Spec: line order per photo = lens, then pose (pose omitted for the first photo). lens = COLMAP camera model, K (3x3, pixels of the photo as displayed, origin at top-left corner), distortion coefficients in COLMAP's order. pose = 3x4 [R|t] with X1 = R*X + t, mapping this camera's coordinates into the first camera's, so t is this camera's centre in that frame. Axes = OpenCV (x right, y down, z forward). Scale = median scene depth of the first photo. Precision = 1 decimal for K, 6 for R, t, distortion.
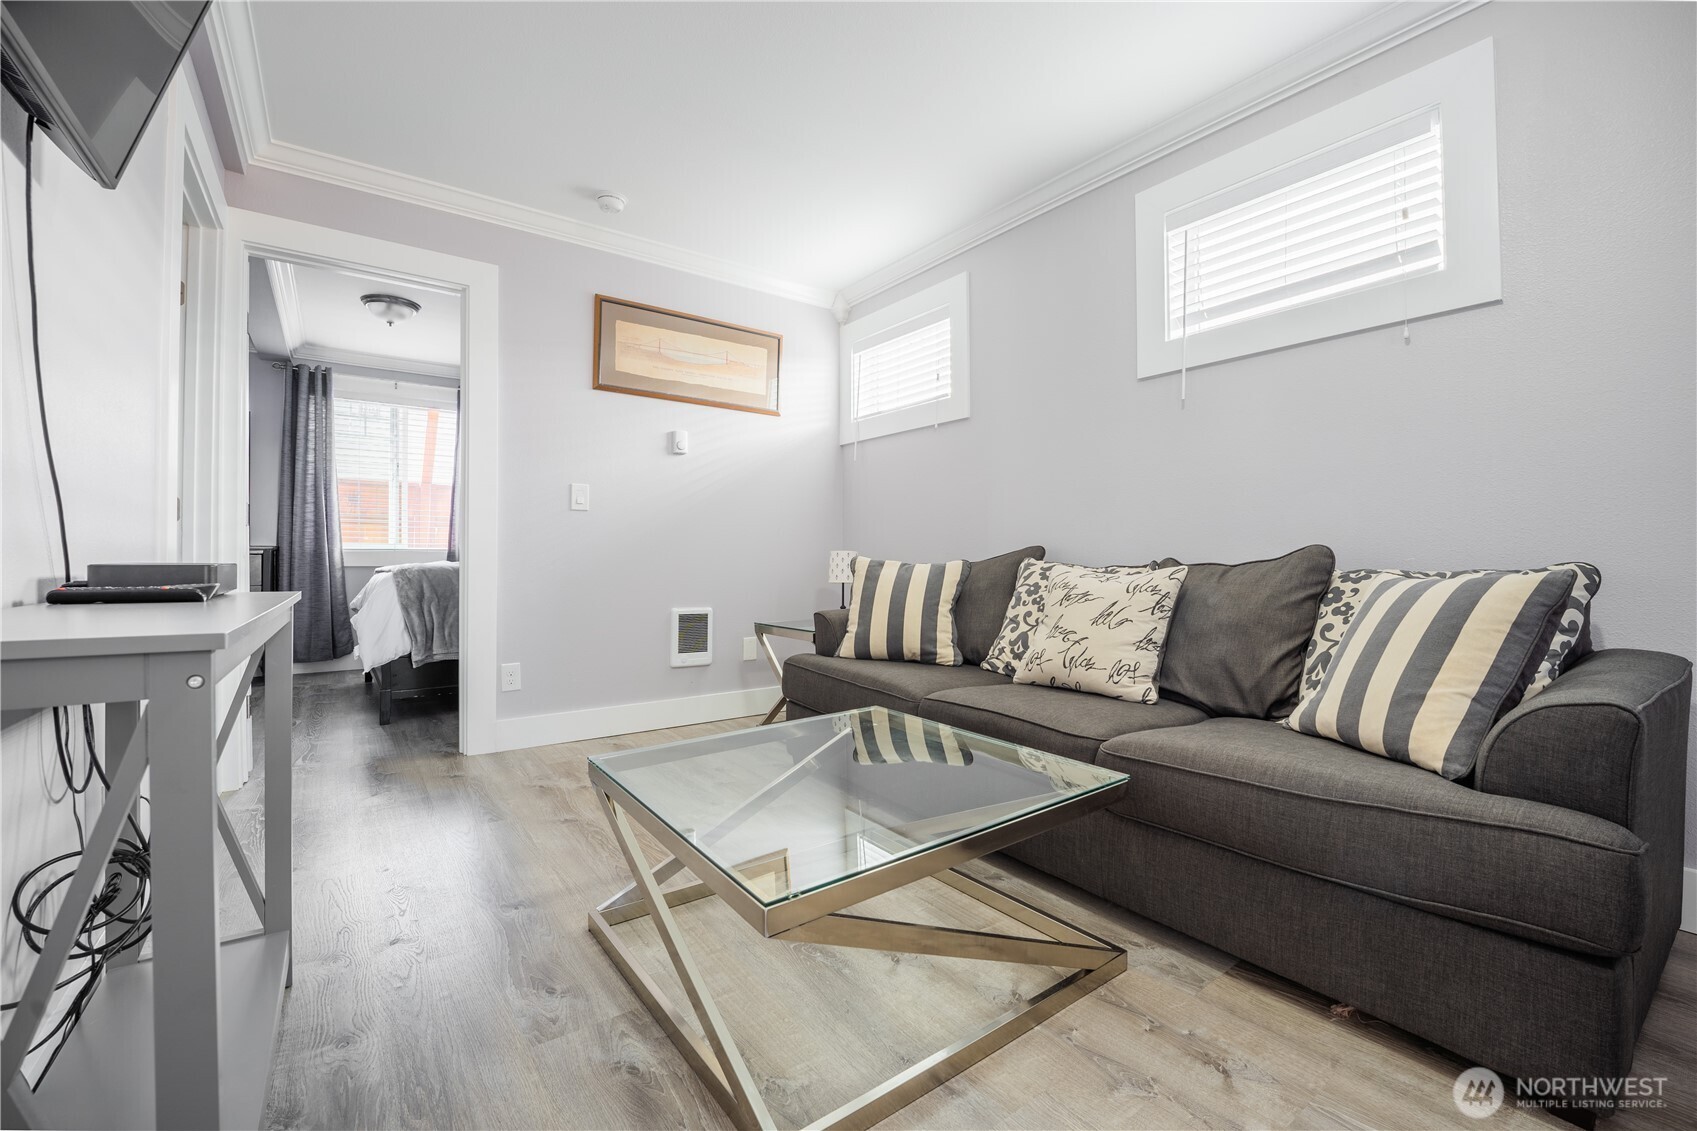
lens RADIAL K [[699.4, 0, 840.9], [0, 699.4, 565.6], [0, 0, 1]] dist [-0.027457, 0.002653]
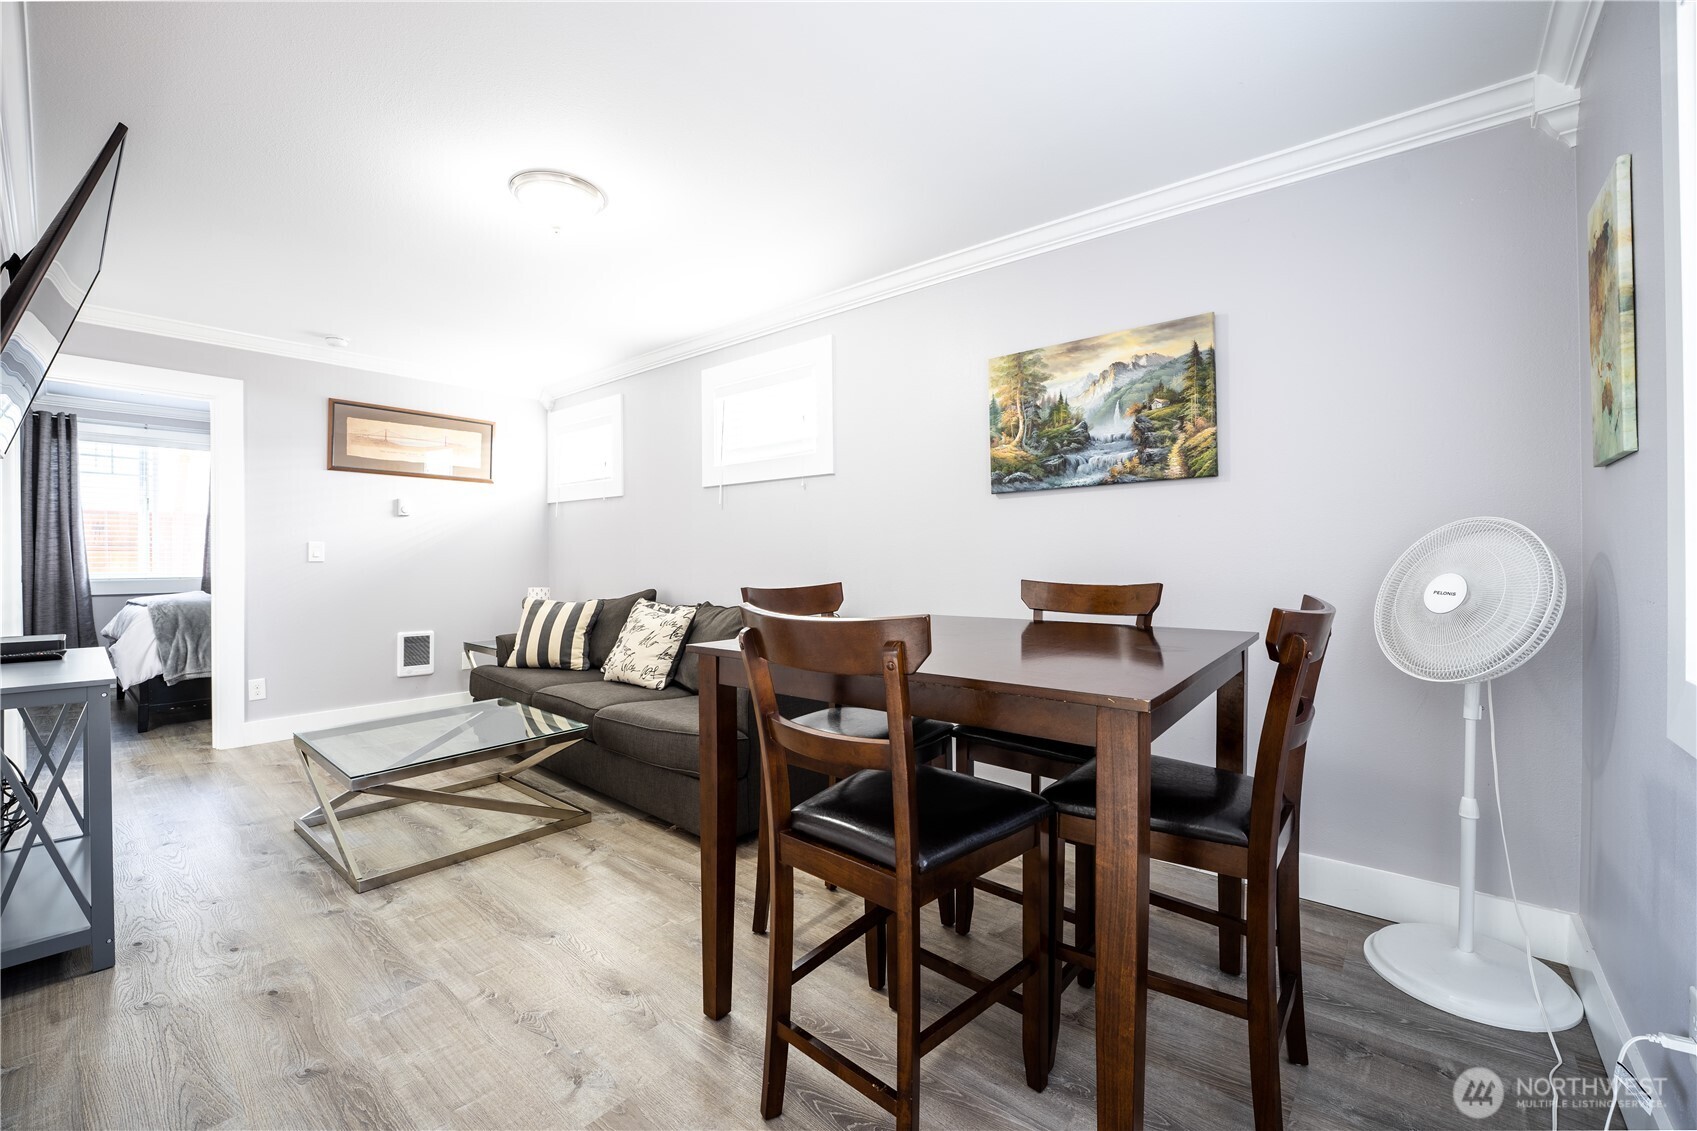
lens RADIAL K [[699.4, 0, 843.3], [0, 699.4, 562.2], [0, 0, 1]] dist [-0.027457, 0.002653]
pose [[0.971904, -0.003883, 0.235346, 0.338188], [0.003168, 0.999989, 0.003415, -0.093004], [-0.235357, -0.002574, 0.971906, -0.592151]]
